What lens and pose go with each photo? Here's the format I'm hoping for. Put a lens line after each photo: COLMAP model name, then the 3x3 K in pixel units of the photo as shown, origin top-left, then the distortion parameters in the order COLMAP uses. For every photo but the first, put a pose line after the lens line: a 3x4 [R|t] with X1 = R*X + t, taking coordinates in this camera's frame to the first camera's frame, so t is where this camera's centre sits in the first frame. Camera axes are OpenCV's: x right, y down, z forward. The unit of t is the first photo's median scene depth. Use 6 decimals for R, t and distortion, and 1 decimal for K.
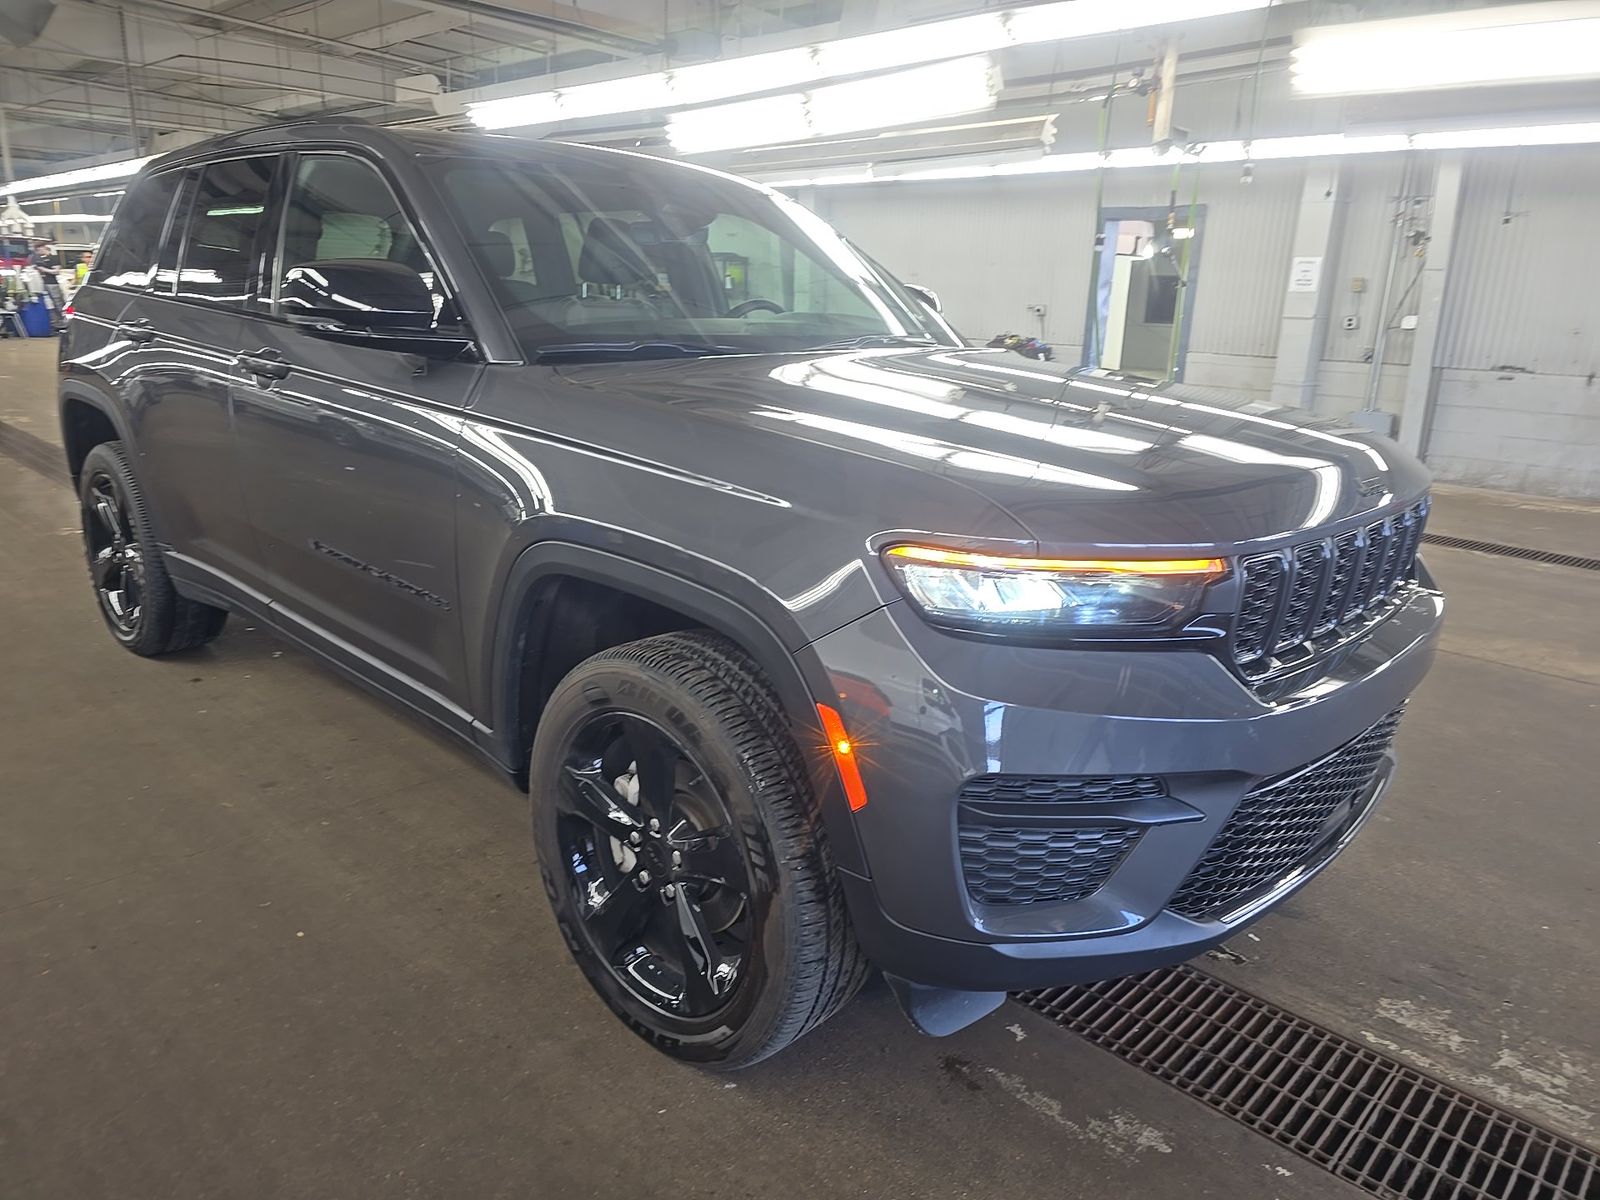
lens RADIAL K [[1107.6, 0, 803.7], [0, 1107.6, 576.9], [0, 0, 1]] dist [0.071160, -0.077557]
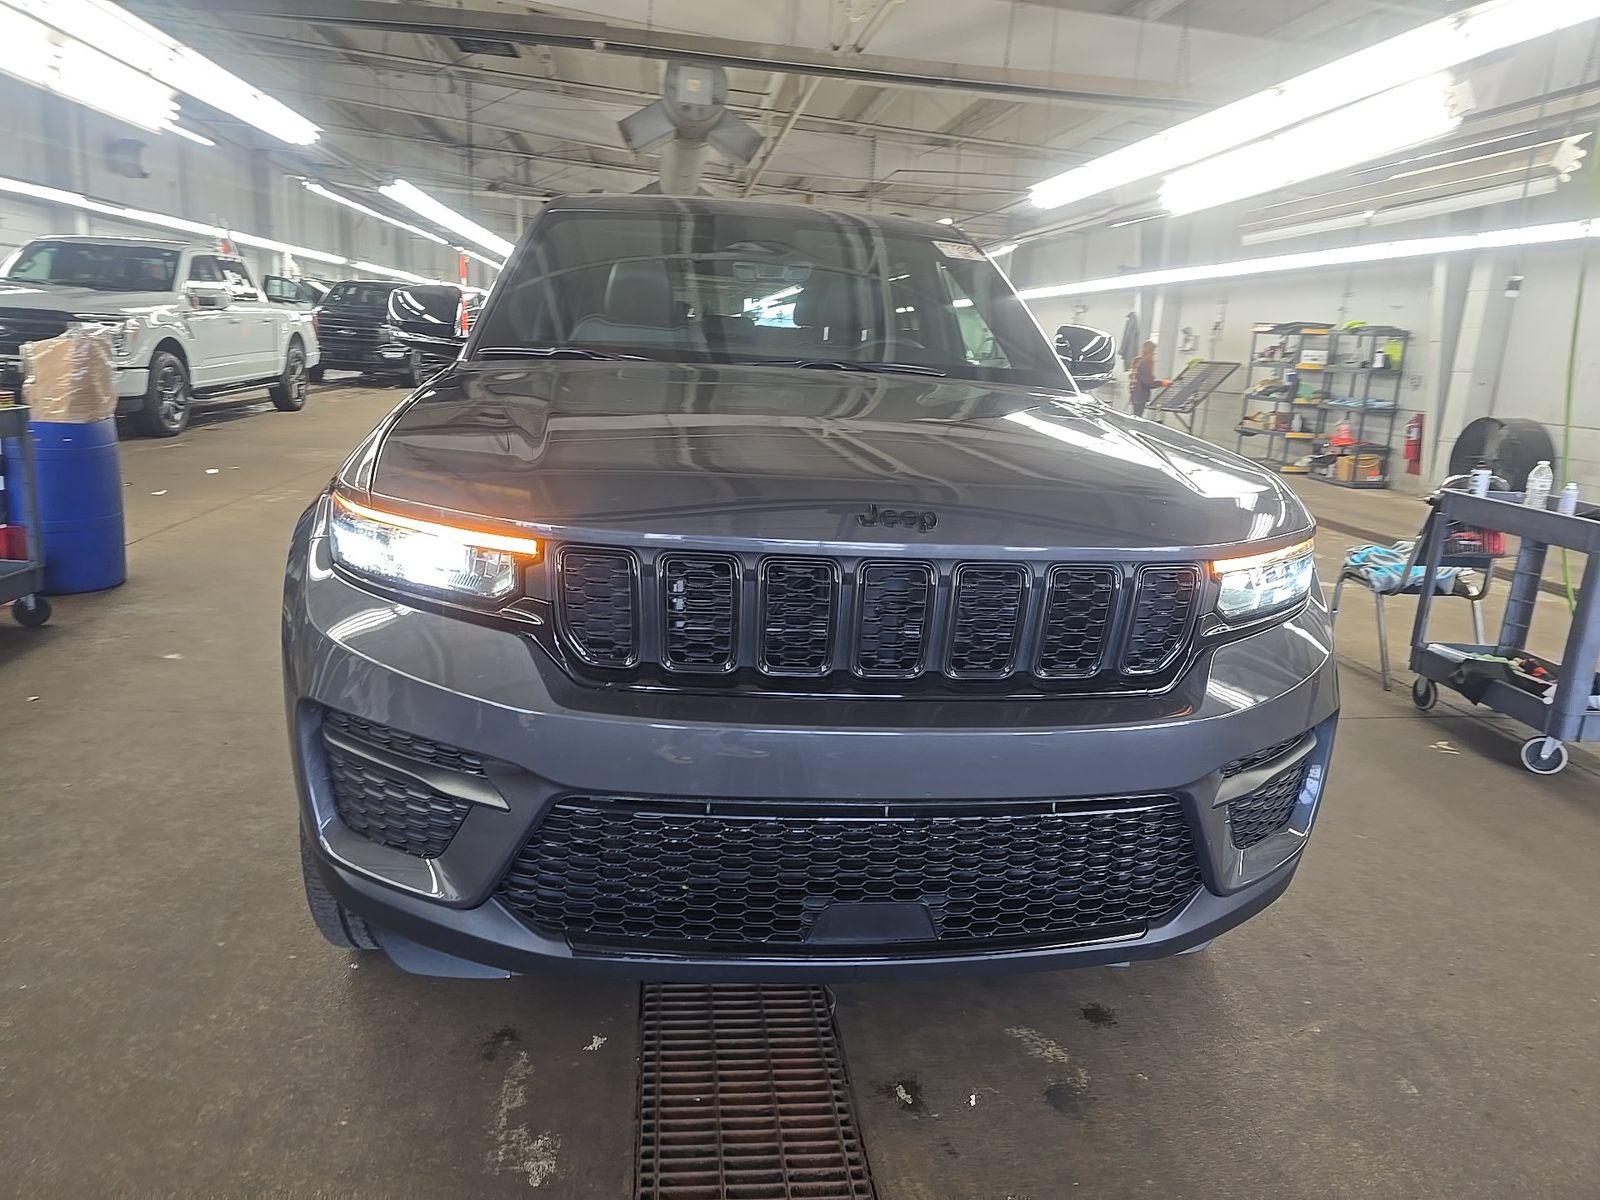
lens RADIAL K [[1107.6, 0, 803.7], [0, 1107.6, 576.9], [0, 0, 1]] dist [0.071160, -0.077557]
pose [[0.766948, 0.140273, -0.626191, 0.364743], [-0.189196, 0.981869, -0.011776, -0.006111], [0.613185, 0.127504, 0.779581, 0.123880]]
